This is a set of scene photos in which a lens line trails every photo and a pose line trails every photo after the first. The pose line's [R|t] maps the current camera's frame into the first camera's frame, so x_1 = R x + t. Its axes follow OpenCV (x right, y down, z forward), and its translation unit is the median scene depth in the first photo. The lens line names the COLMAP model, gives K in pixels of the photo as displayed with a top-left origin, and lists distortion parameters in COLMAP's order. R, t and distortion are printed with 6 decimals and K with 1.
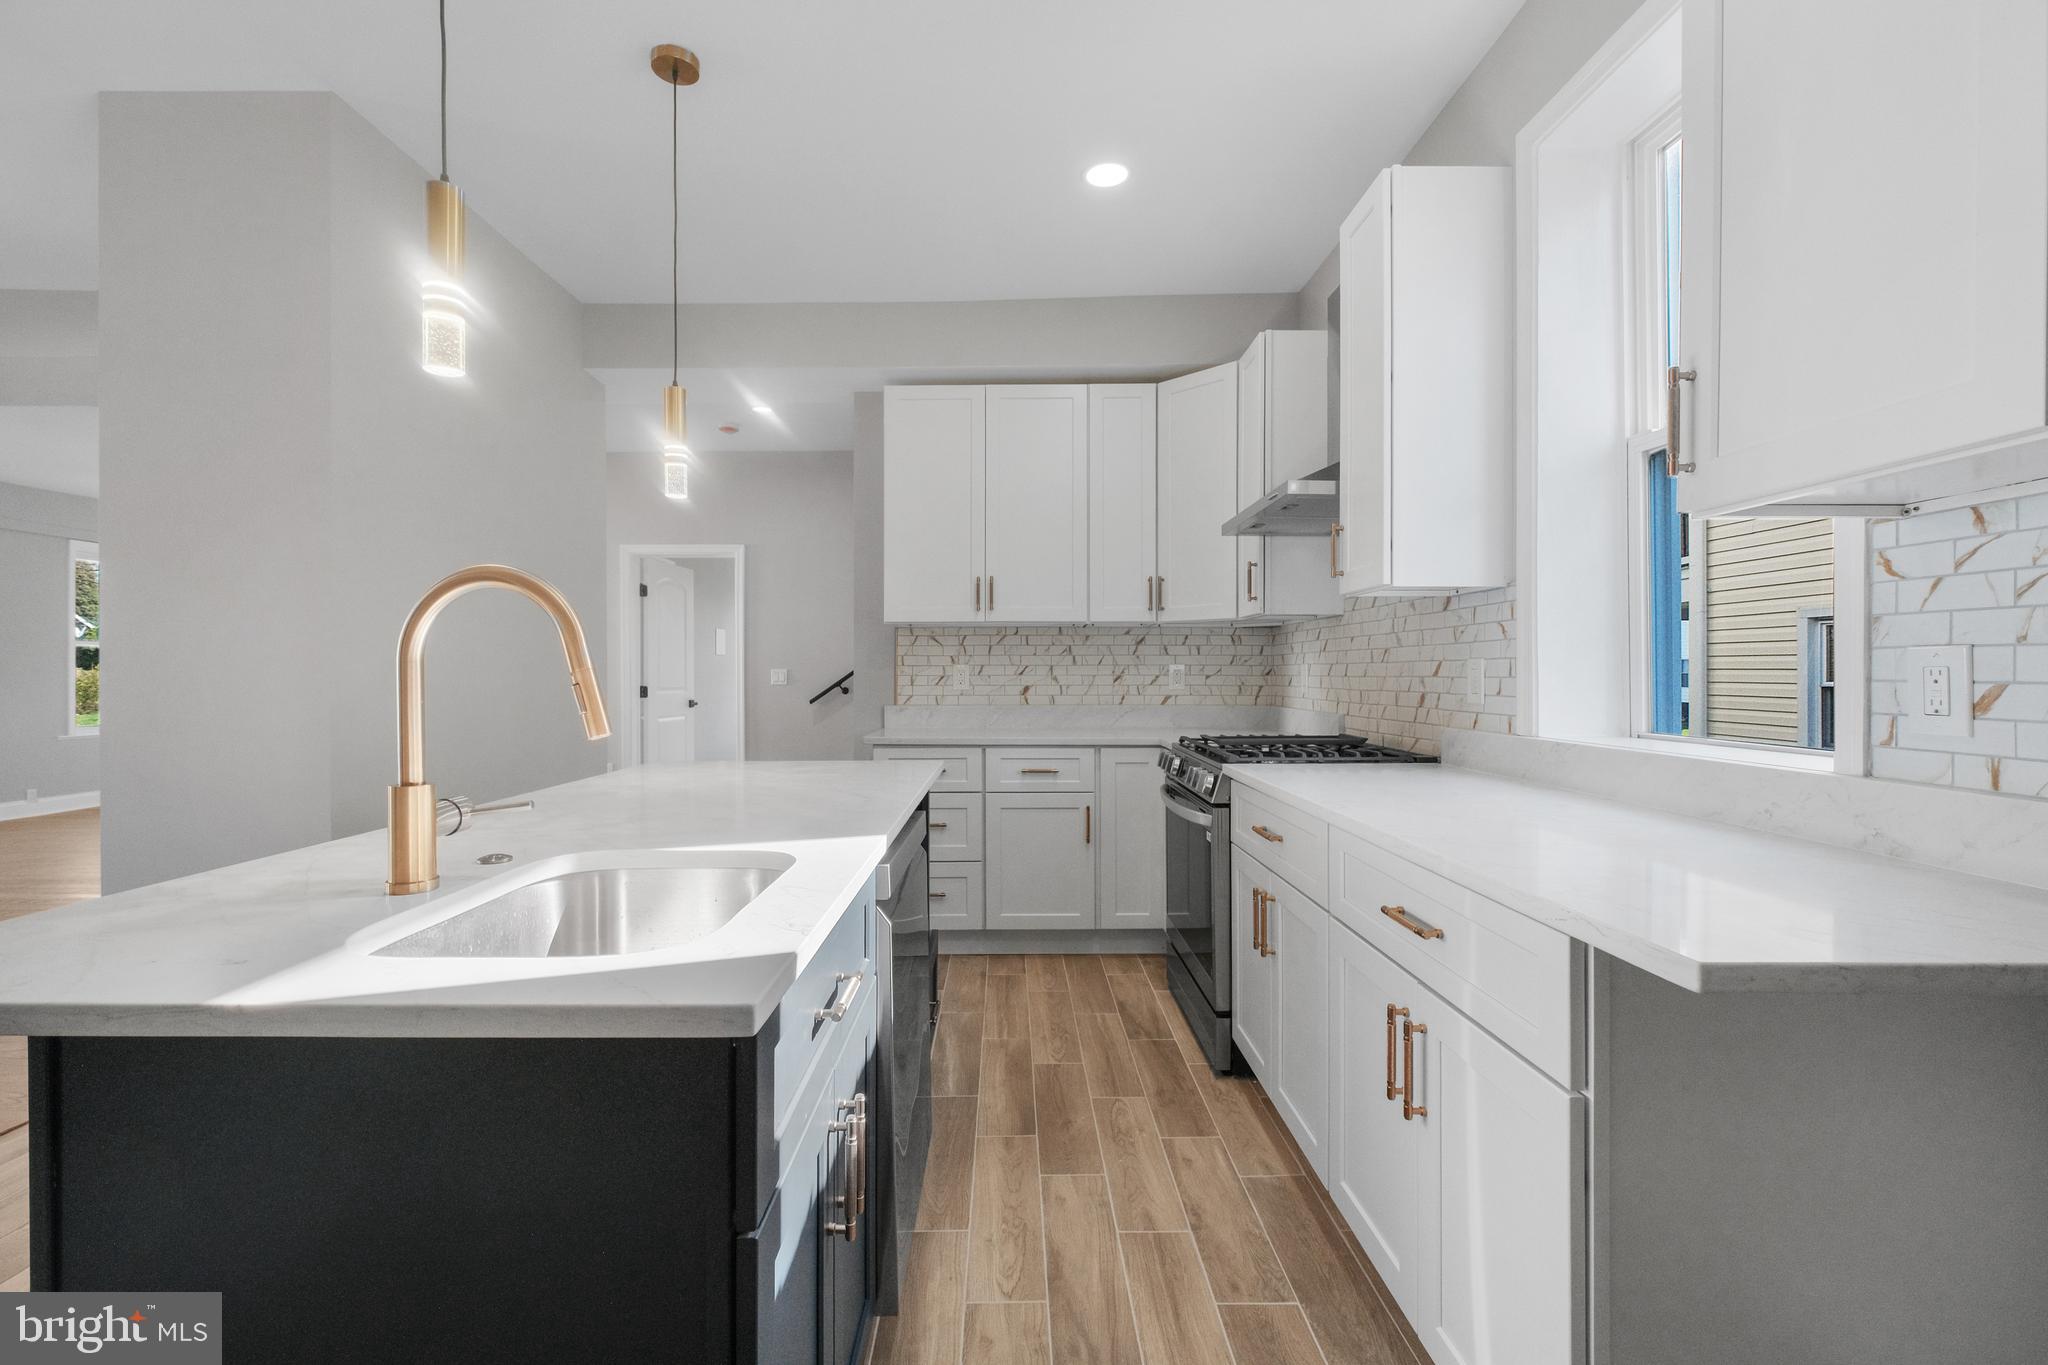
lens RADIAL K [[883.1, 0, 1013.7], [0, 883.1, 665.0], [0, 0, 1]] dist [-0.001329, -0.000557]
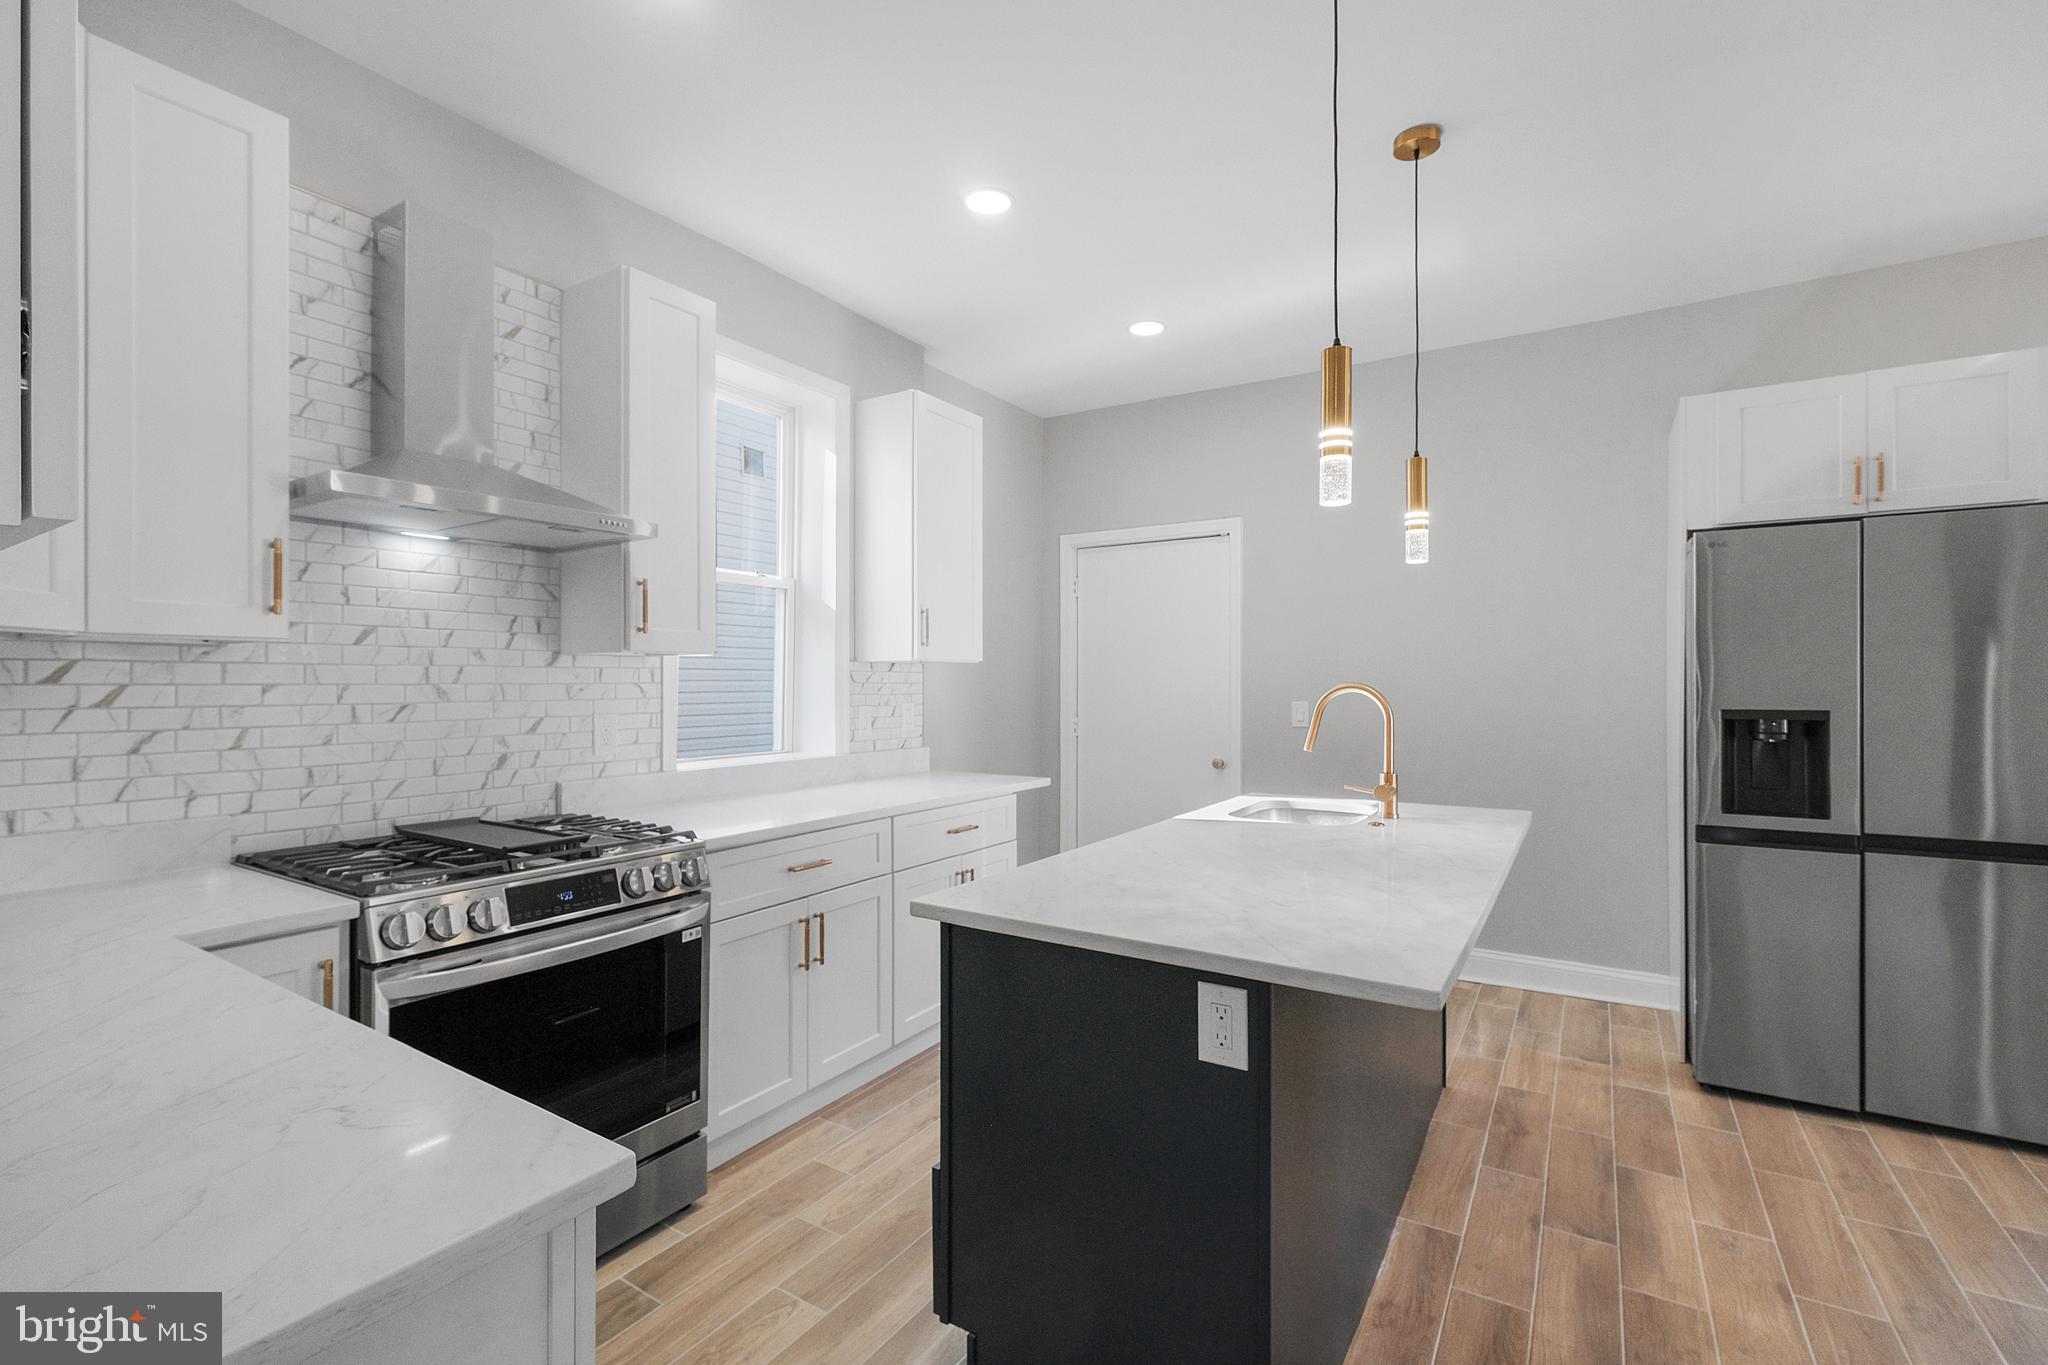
lens RADIAL K [[915.8, 0, 1014.9], [0, 915.8, 677.2], [0, 0, 1]] dist [-0.001223, -0.000102]
pose [[-0.842272, 0.002521, 0.539048, -0.336419], [-0.004646, 0.999918, -0.011937, -0.026506], [-0.539033, -0.012559, -0.842191, 1.051530]]
